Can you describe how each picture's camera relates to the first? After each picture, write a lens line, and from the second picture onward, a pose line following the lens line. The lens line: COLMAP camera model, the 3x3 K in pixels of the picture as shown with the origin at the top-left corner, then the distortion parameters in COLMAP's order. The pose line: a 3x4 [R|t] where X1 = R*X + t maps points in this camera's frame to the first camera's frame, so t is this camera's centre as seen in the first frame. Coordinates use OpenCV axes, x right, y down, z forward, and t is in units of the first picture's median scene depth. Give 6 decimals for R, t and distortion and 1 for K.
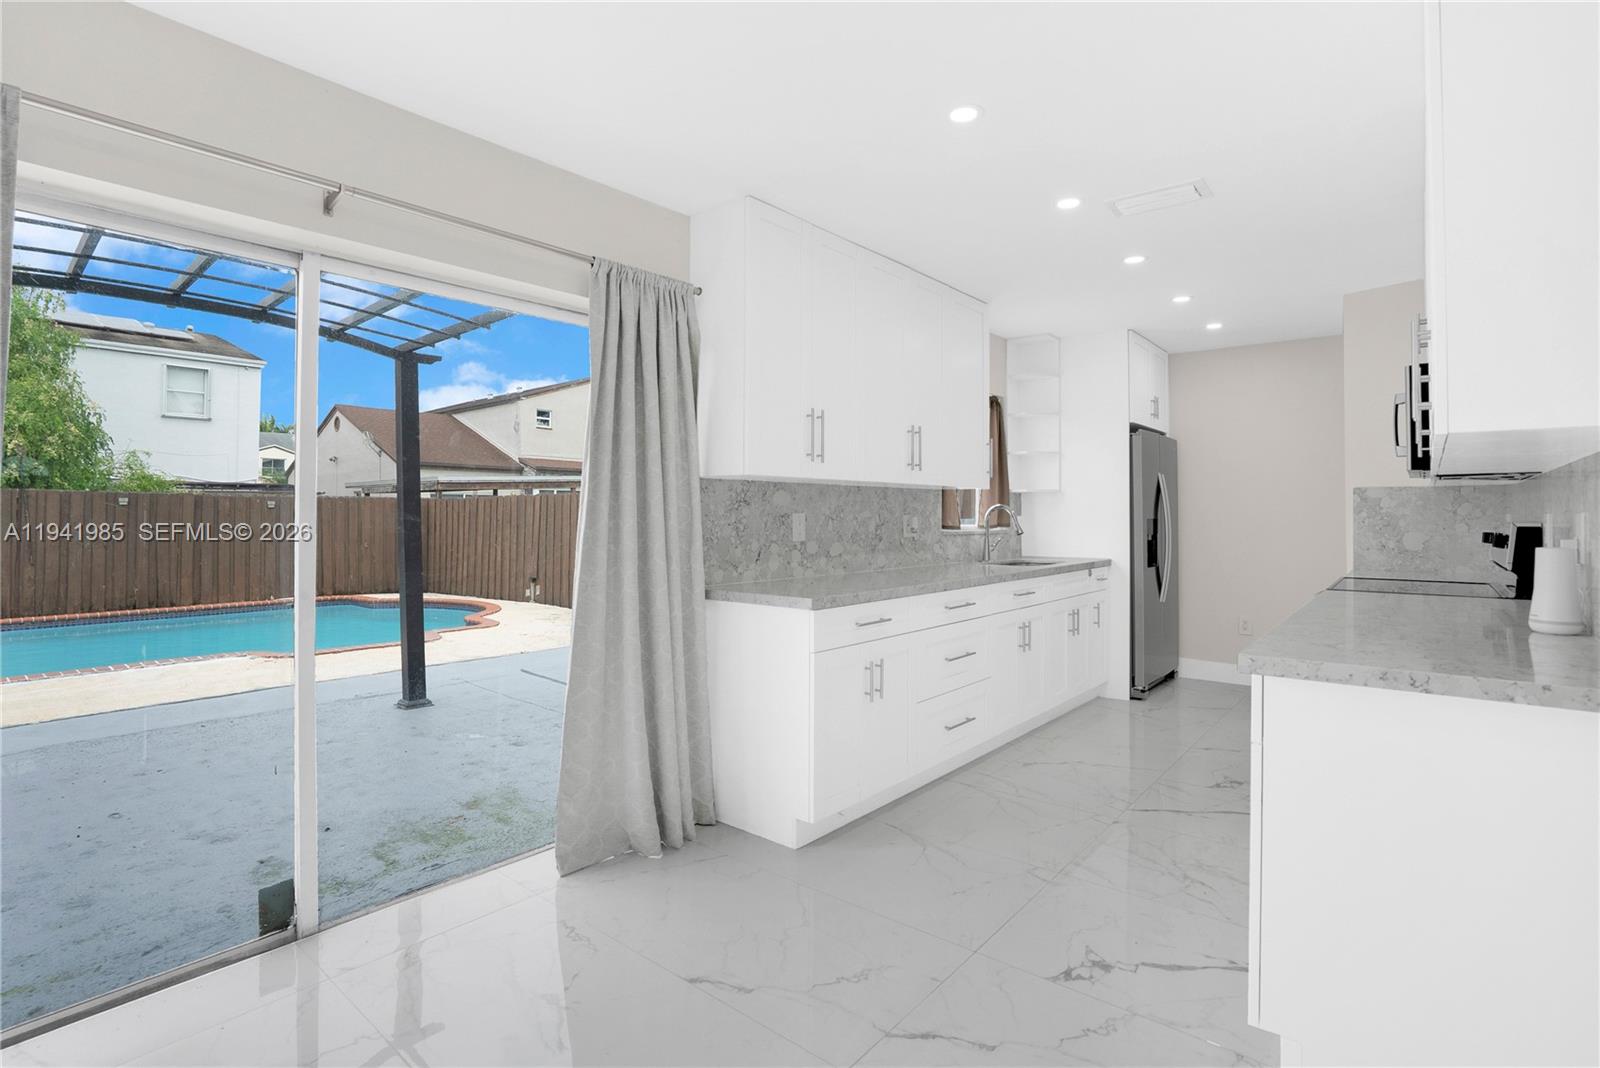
lens RADIAL K [[783.2, 0, 812.8], [0, 783.2, 495.0], [0, 0, 1]] dist [-0.045824, 0.016202]
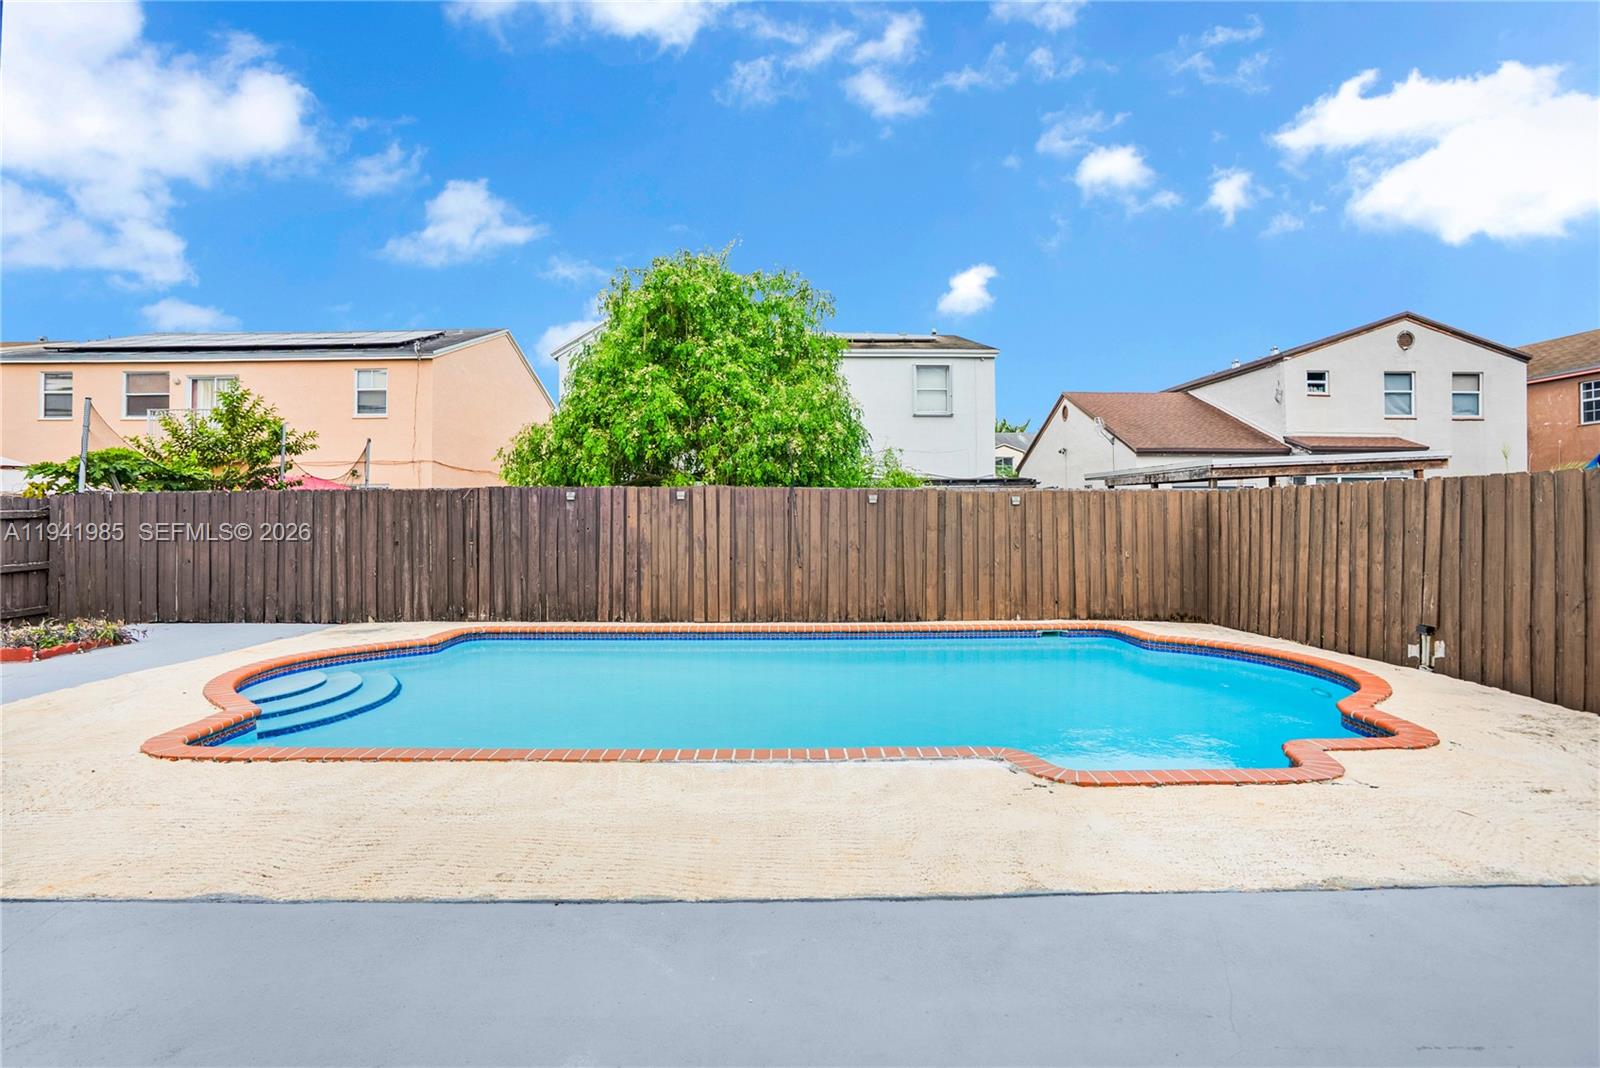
lens RADIAL K [[793.5, 0, 795.3], [0, 793.5, 515.8], [0, 0, 1]] dist [-0.034166, 0.001480]
pose [[0.649605, 0.005094, -0.760255, -0.658491], [0.020398, 0.999501, 0.024126, 0.011090], [0.759998, -0.031180, 0.649177, 0.838614]]
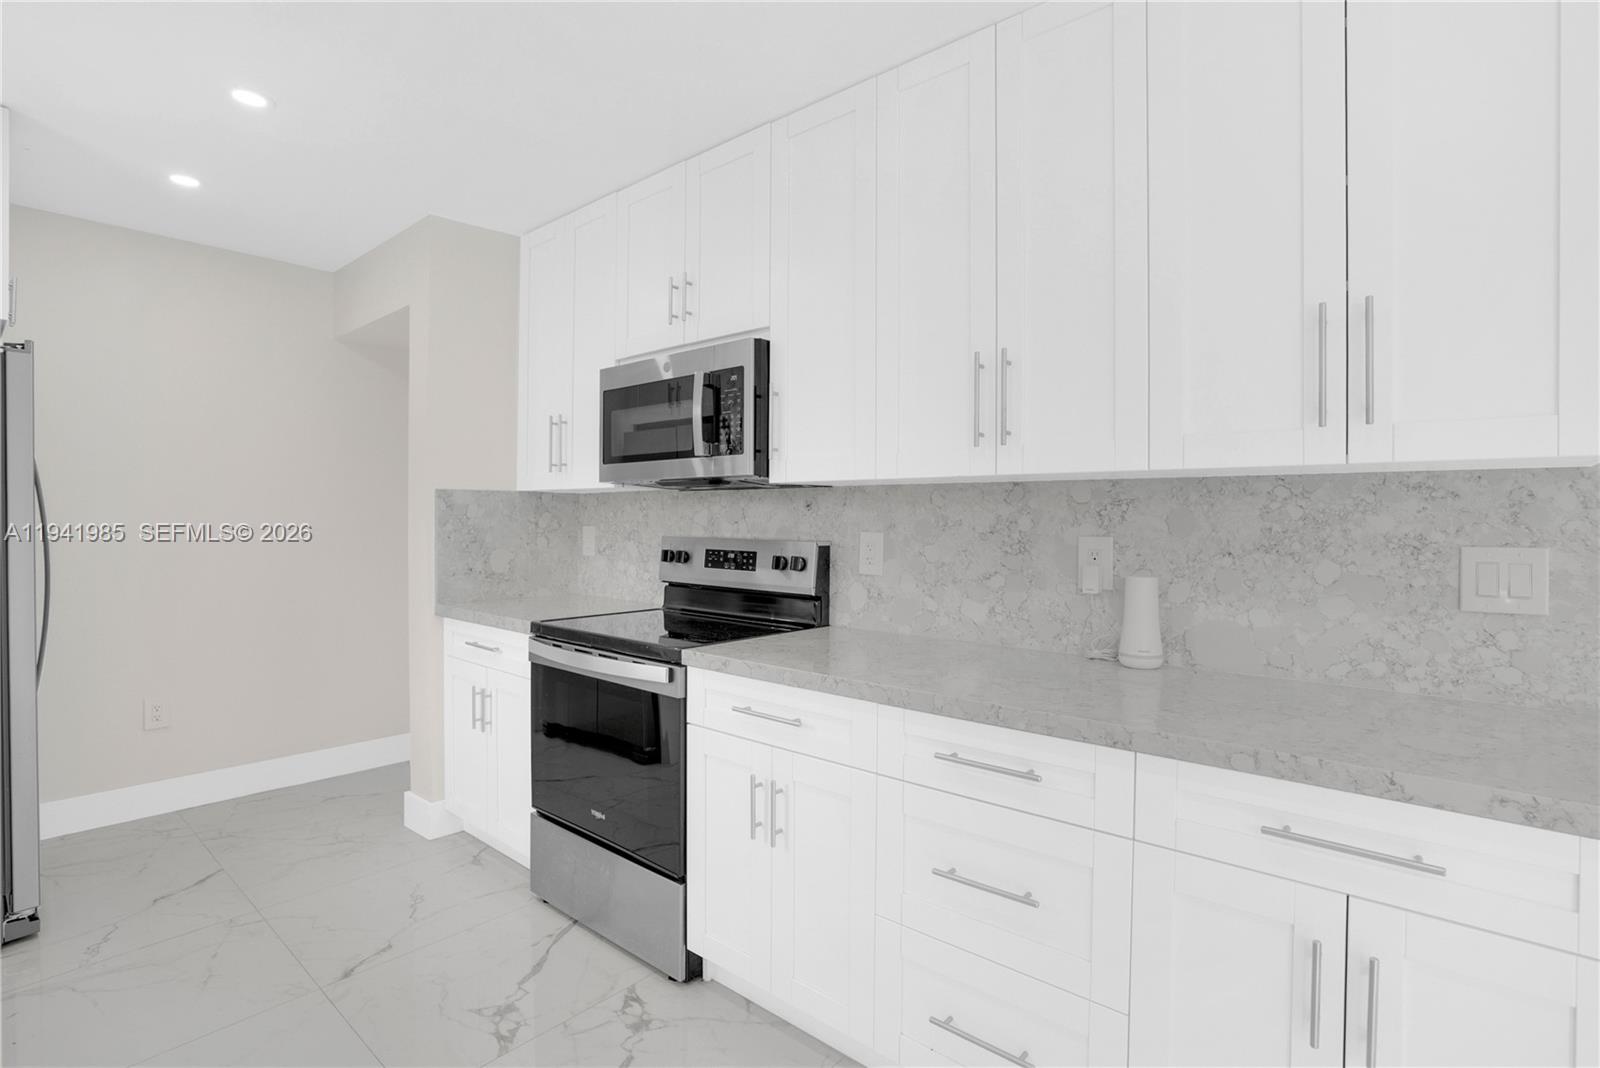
lens RADIAL K [[812.4, 0, 796.4], [0, 812.4, 517.5], [0, 0, 1]] dist [-0.013783, 0.001333]
pose [[0.052806, -0.001387, 0.998604, -0.024871], [-0.031379, 0.999503, 0.003048, 0.003615], [-0.998112, -0.031496, 0.052737, 0.603935]]
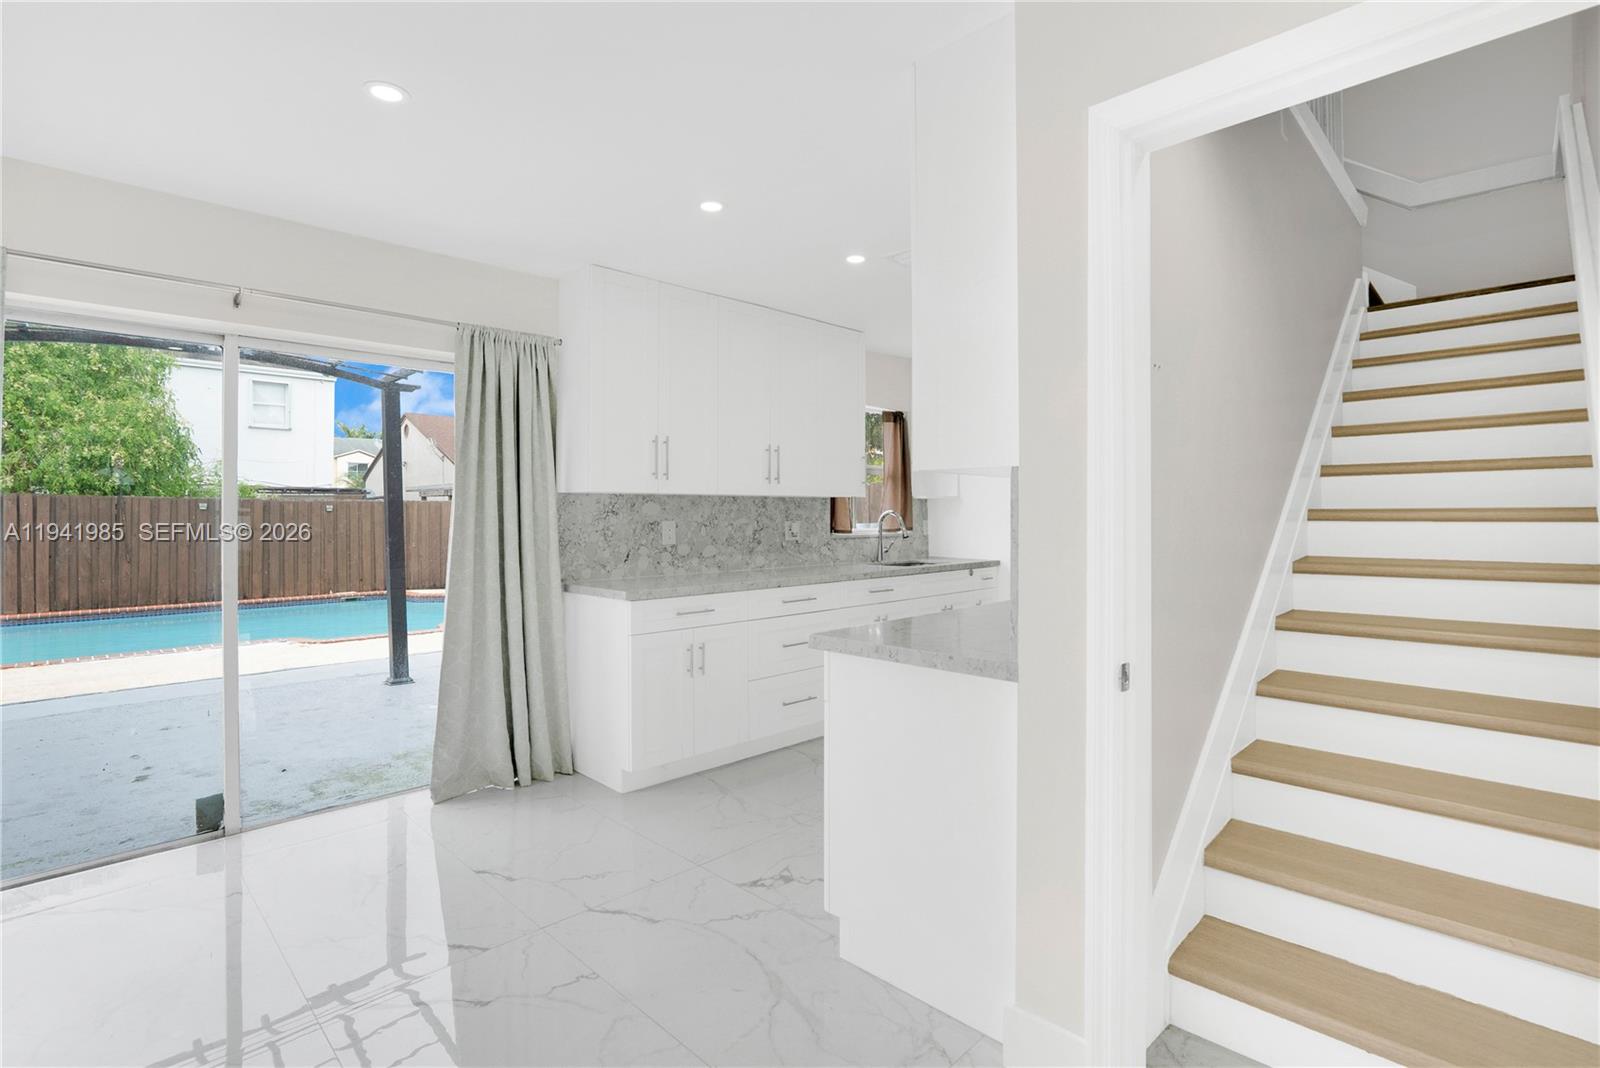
lens RADIAL K [[783.2, 0, 812.8], [0, 783.2, 495.0], [0, 0, 1]] dist [-0.045824, 0.016202]
pose [[0.996031, -0.005102, -0.088866, 0.258797], [0.005279, 0.999985, 0.001756, -0.014477], [0.088856, -0.002218, 0.996042, -0.138110]]
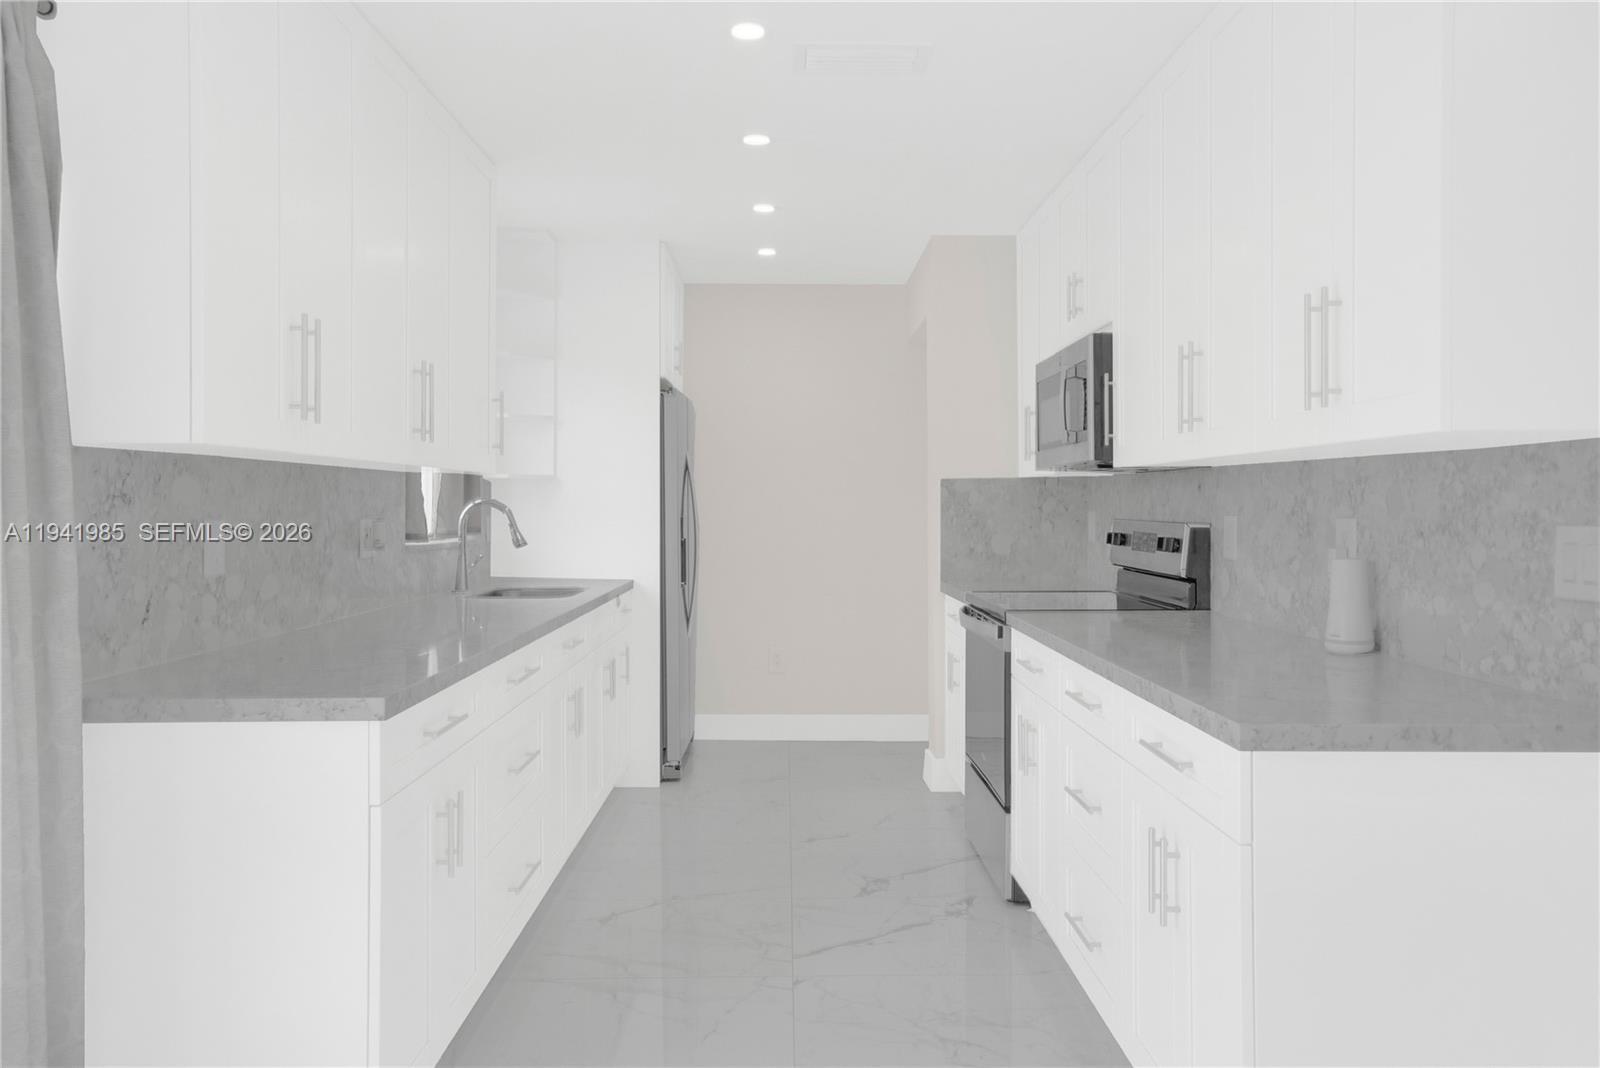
lens RADIAL K [[1143.0, 0, 794.1], [0, 1143.0, 494.9], [0, 0, 1]] dist [-0.003067, -0.000919]
pose [[0.769211, 0.001231, 0.638994, -0.168092], [-0.012258, 0.999843, 0.012830, -0.005557], [-0.638878, -0.017702, 0.769105, 0.174569]]
